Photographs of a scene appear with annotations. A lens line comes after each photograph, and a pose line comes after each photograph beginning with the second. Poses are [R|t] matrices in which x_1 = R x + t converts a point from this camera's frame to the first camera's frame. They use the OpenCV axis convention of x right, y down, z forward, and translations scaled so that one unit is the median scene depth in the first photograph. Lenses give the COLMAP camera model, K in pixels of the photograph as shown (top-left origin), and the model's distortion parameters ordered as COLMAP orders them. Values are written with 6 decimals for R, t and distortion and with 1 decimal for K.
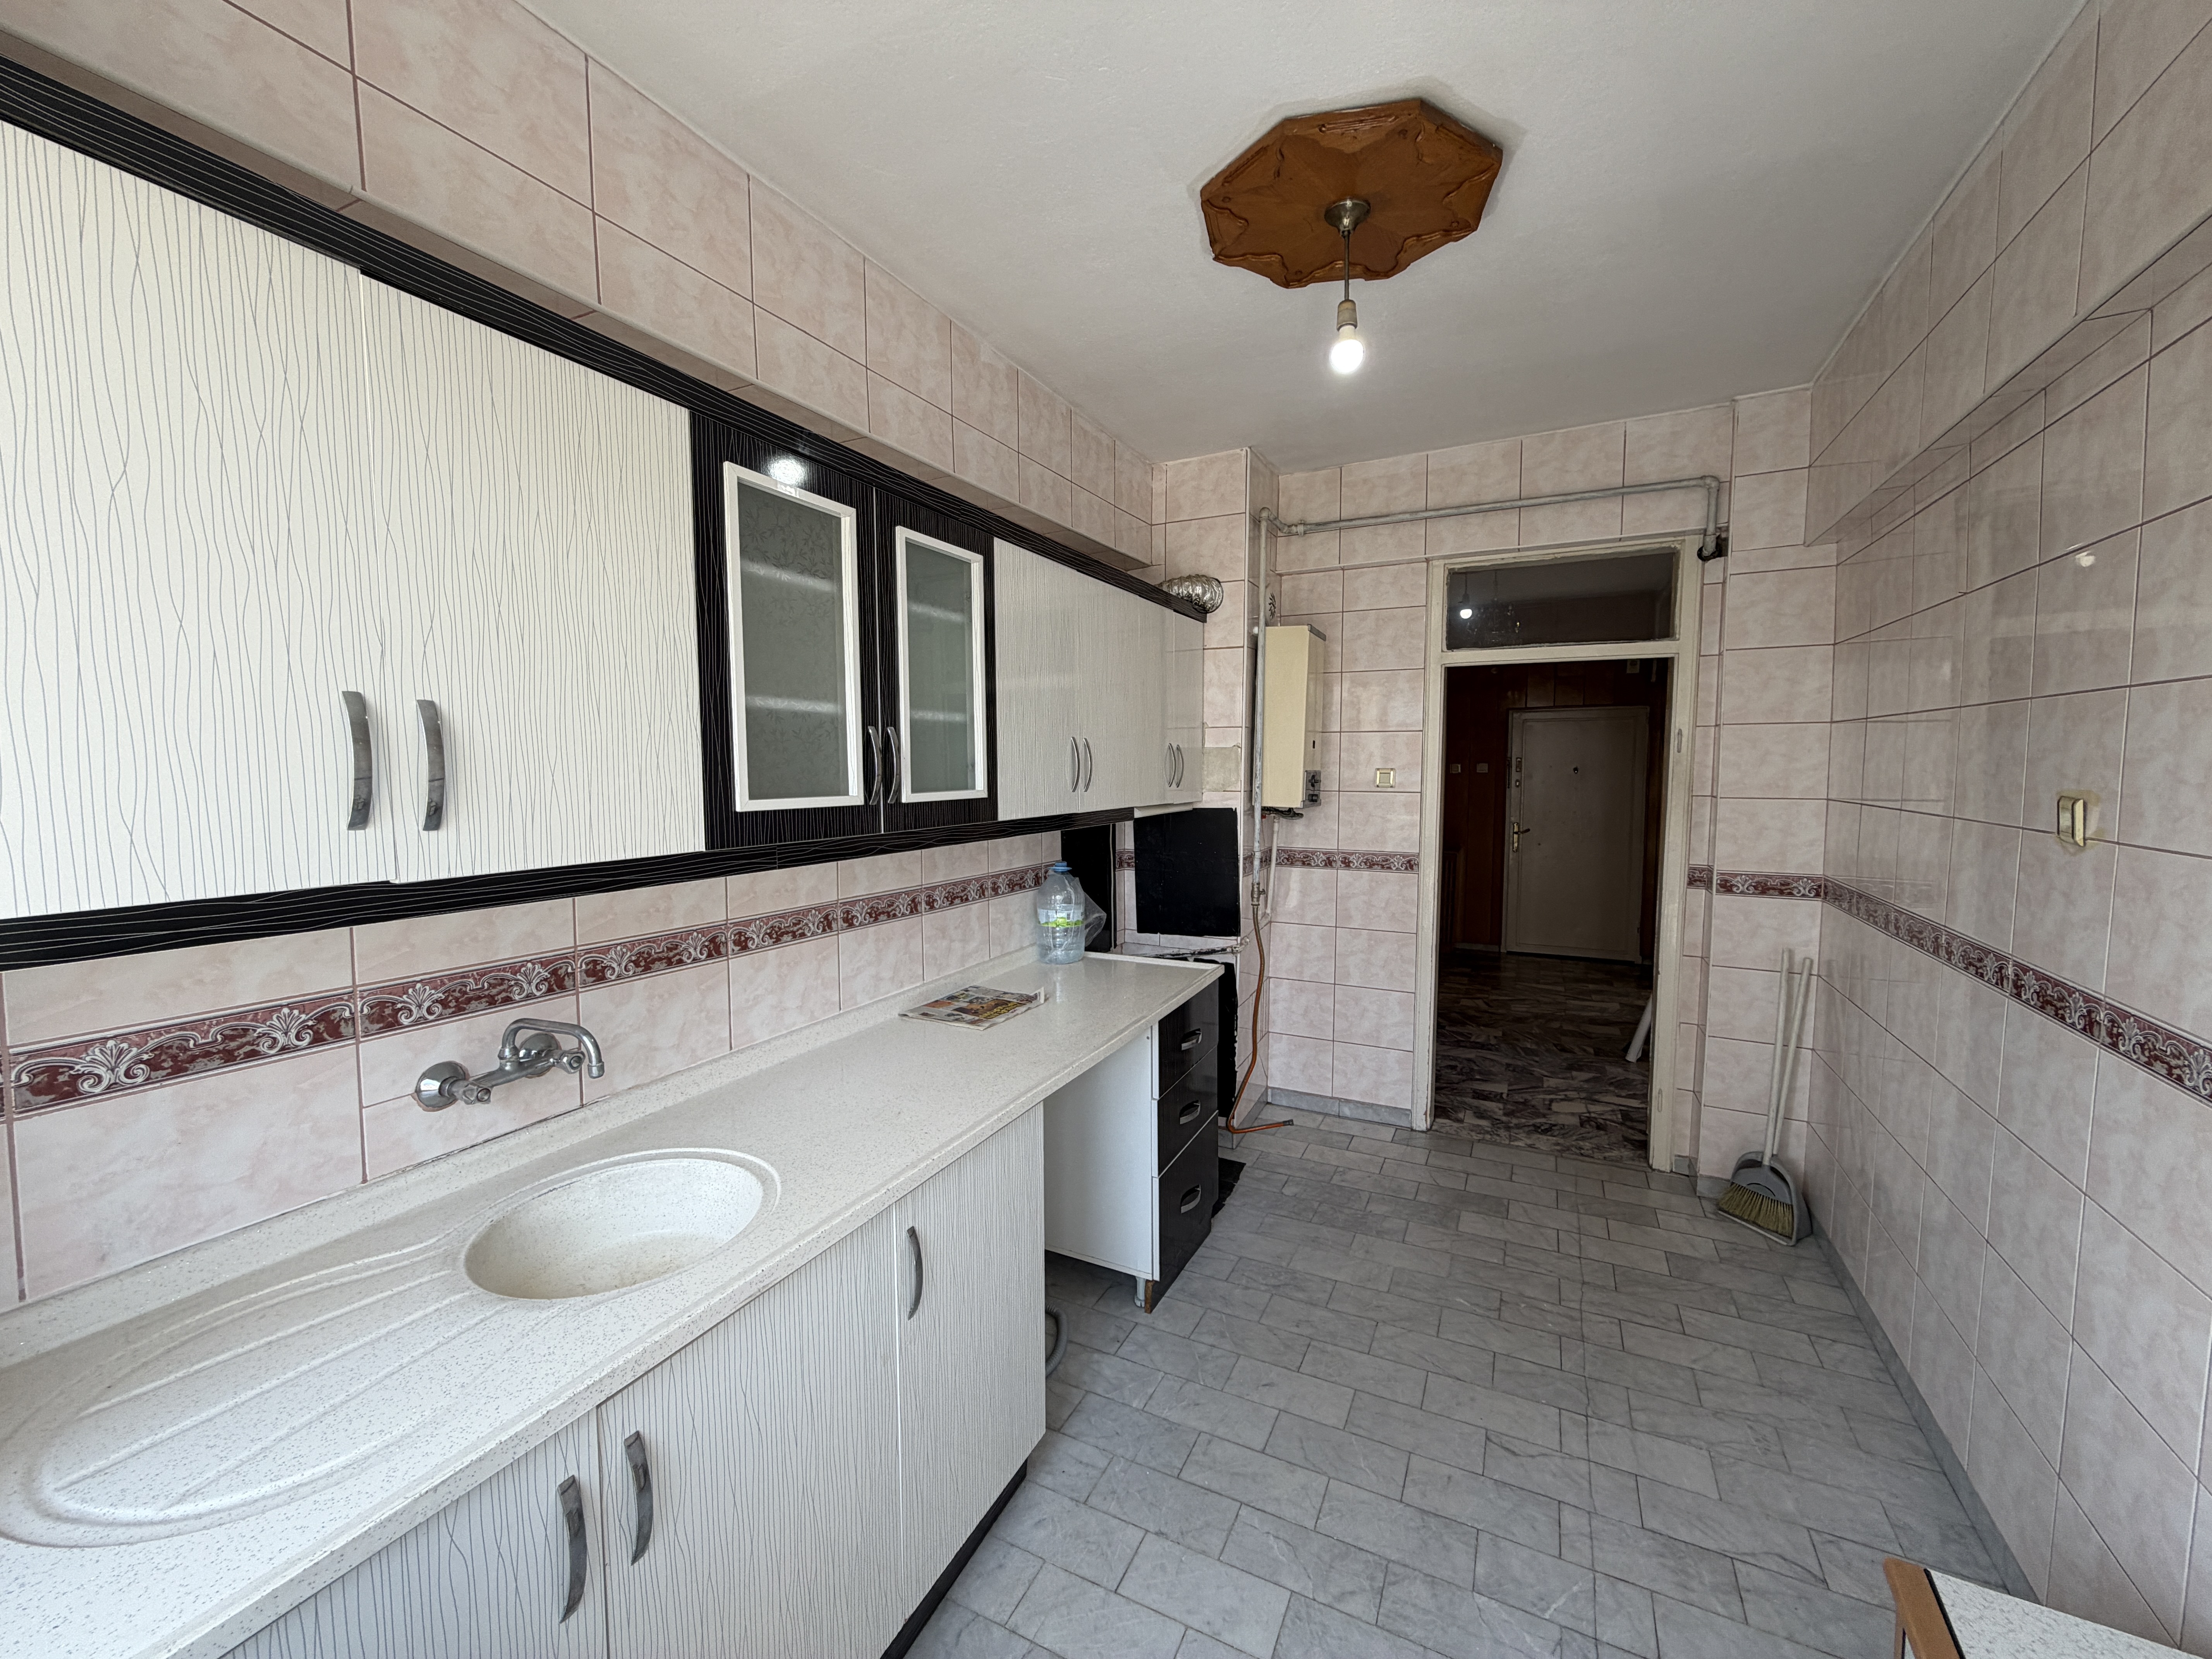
lens RADIAL K [[883.5, 0, 1157.7], [0, 883.5, 831.1], [0, 0, 1]] dist [0.033817, 0.000179]
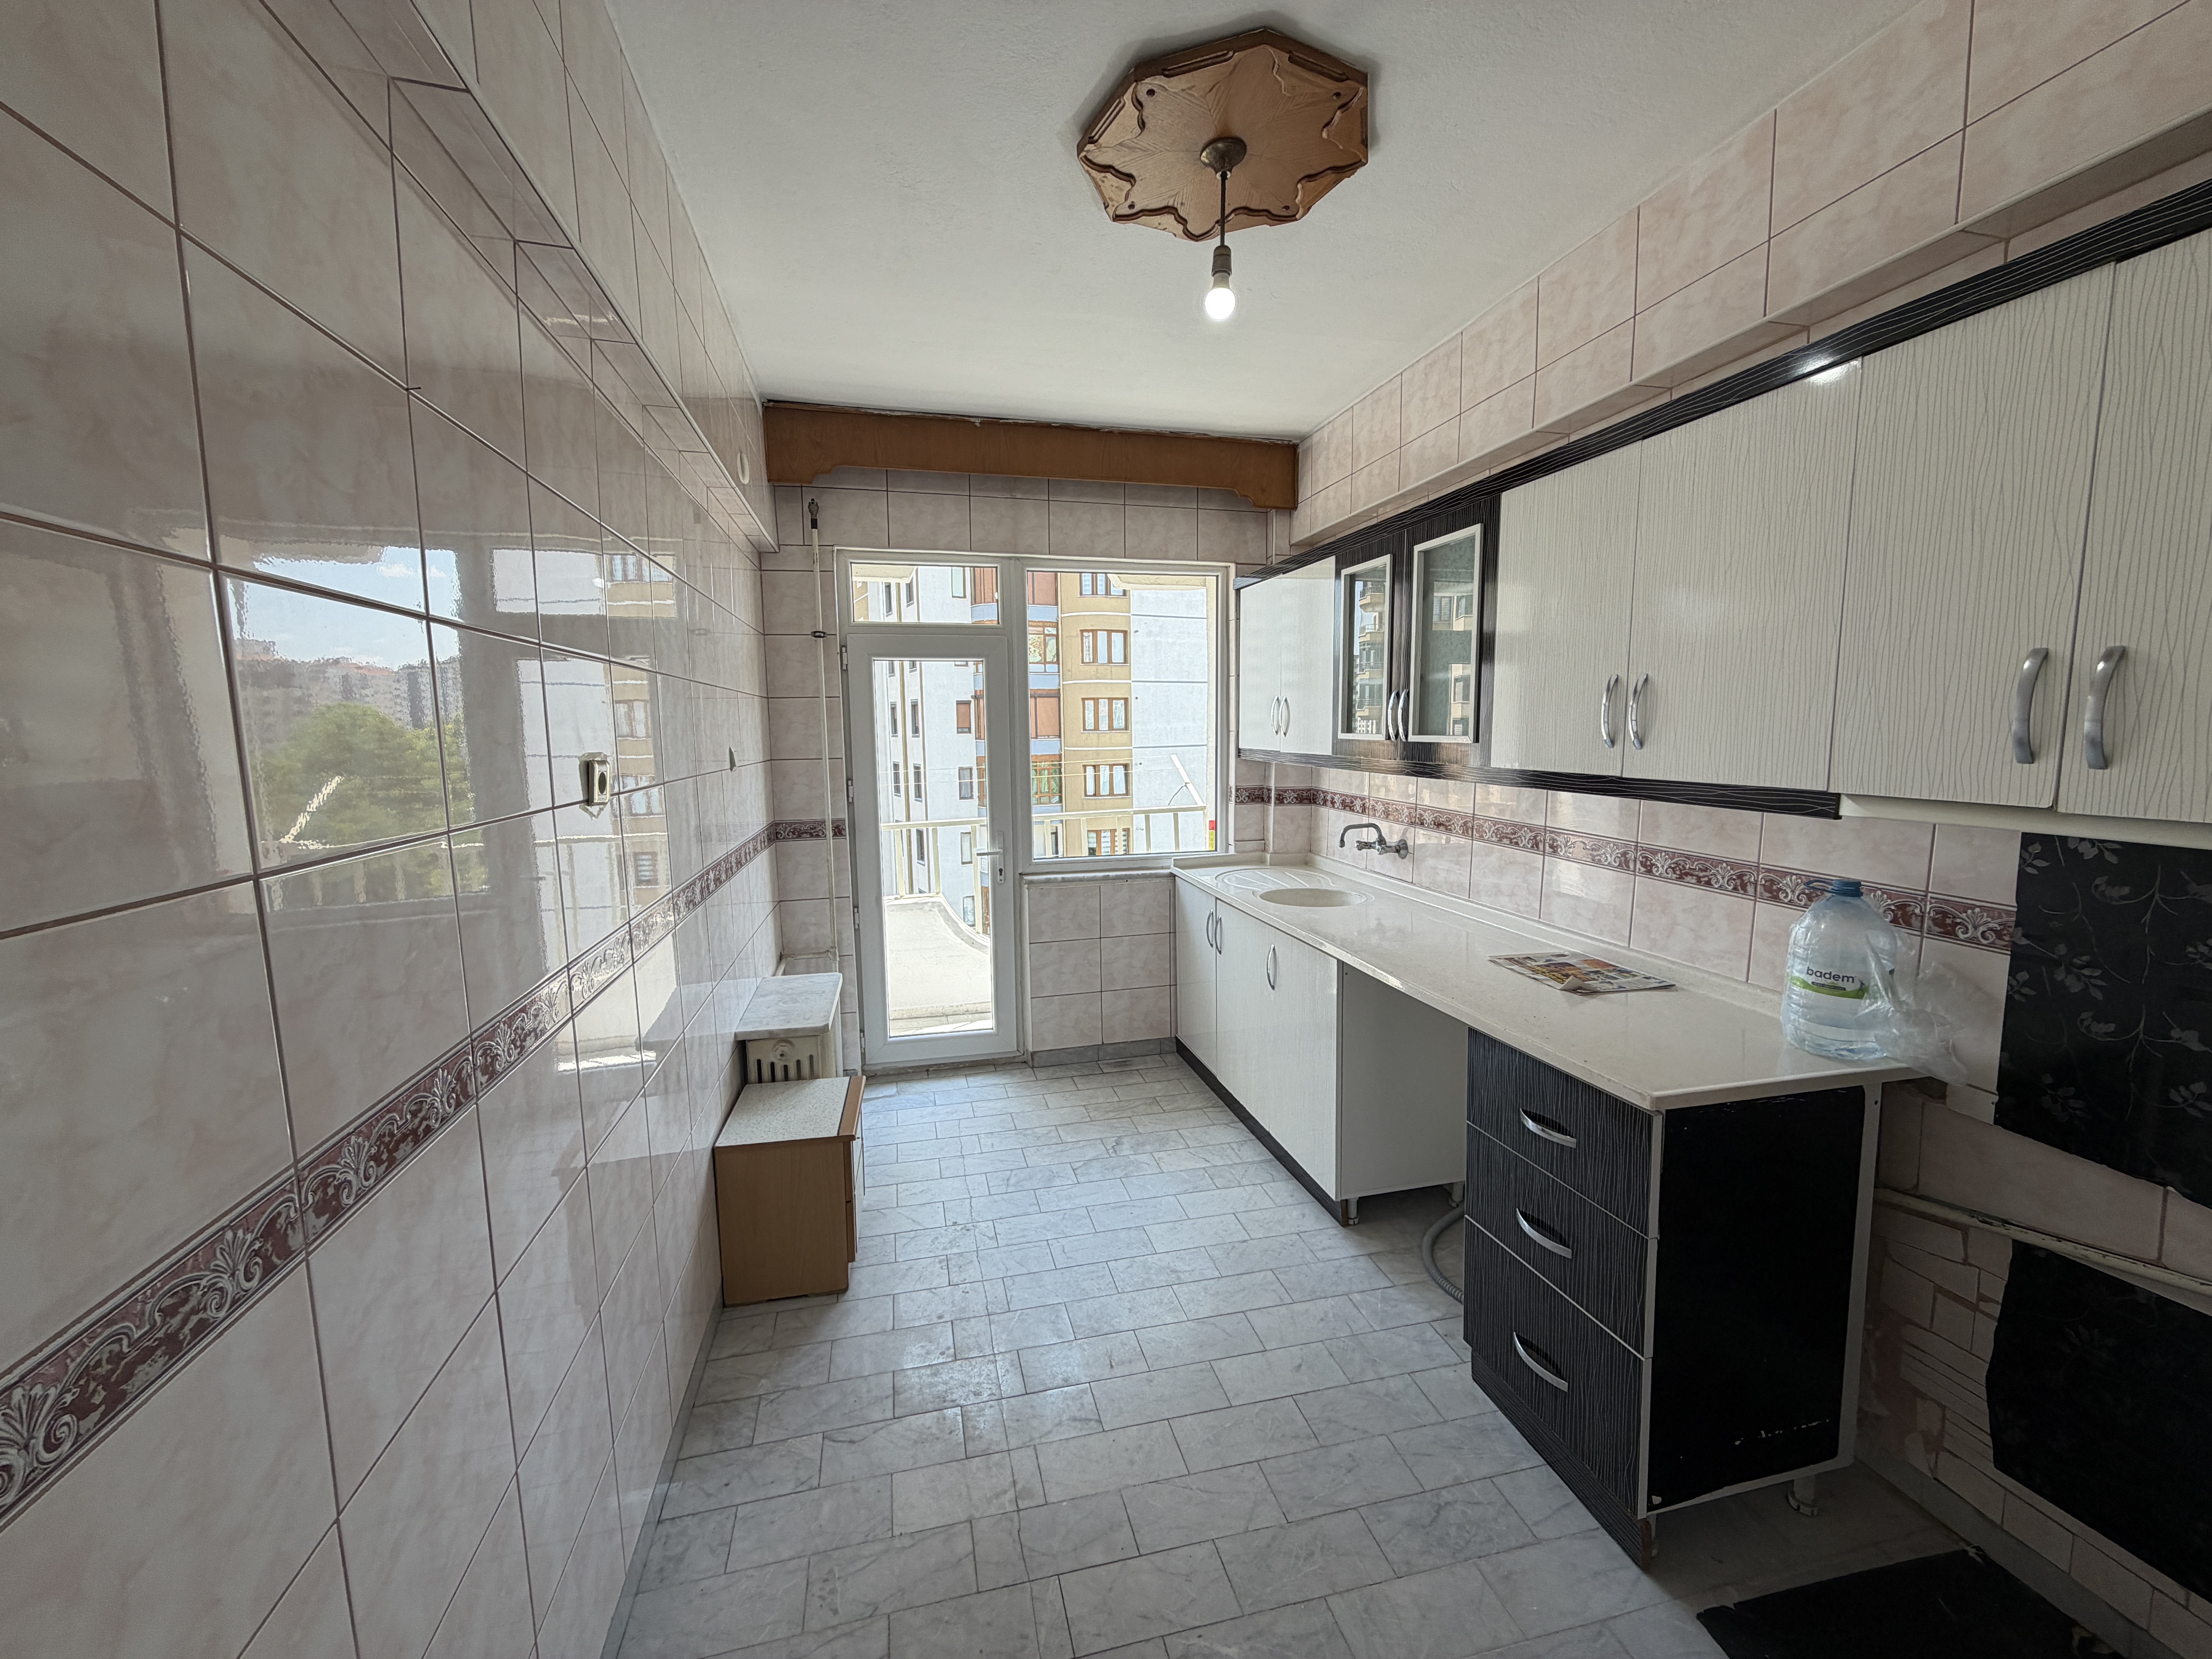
lens RADIAL K [[881.2, 0, 1102.3], [0, 881.2, 827.9], [0, 0, 1]] dist [0.000038, 0.000411]
pose [[-0.788459, 0.101457, -0.606662, 0.854827], [-0.018298, 0.981997, 0.188009, -0.136927], [0.614814, 0.159338, -0.772408, 1.592947]]
